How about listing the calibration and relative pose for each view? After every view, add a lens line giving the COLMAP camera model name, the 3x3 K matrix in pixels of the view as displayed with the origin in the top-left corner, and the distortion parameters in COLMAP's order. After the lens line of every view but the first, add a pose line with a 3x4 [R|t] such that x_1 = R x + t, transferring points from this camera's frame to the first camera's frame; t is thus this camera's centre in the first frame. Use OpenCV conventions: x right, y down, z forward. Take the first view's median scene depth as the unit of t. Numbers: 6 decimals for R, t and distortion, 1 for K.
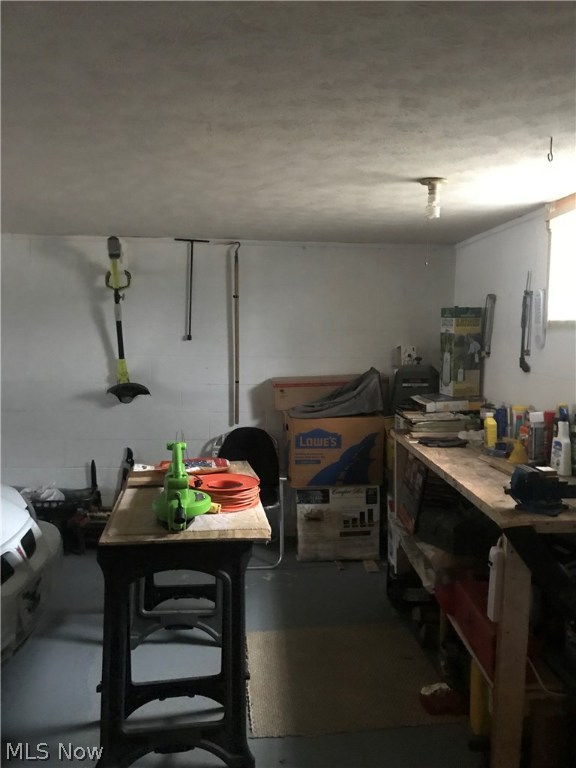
lens RADIAL K [[634.4, 0, 294.0], [0, 634.4, 381.4], [0, 0, 1]] dist [0.033794, -0.019423]
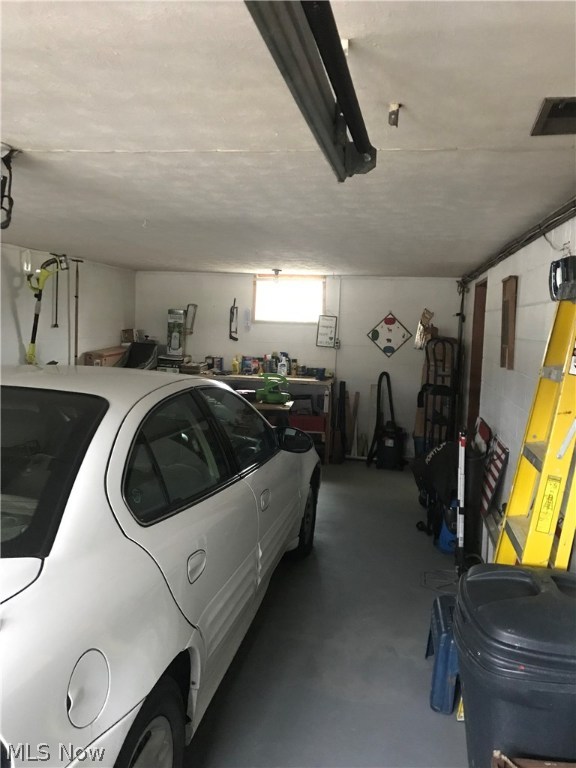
lens RADIAL K [[634.4, 0, 294.0], [0, 634.4, 381.4], [0, 0, 1]] dist [0.033794, -0.019423]
pose [[0.216711, -0.098864, 0.971217, -1.440539], [0.048034, 0.994734, 0.090540, -0.050686], [-0.975053, 0.027031, 0.220318, 0.205899]]
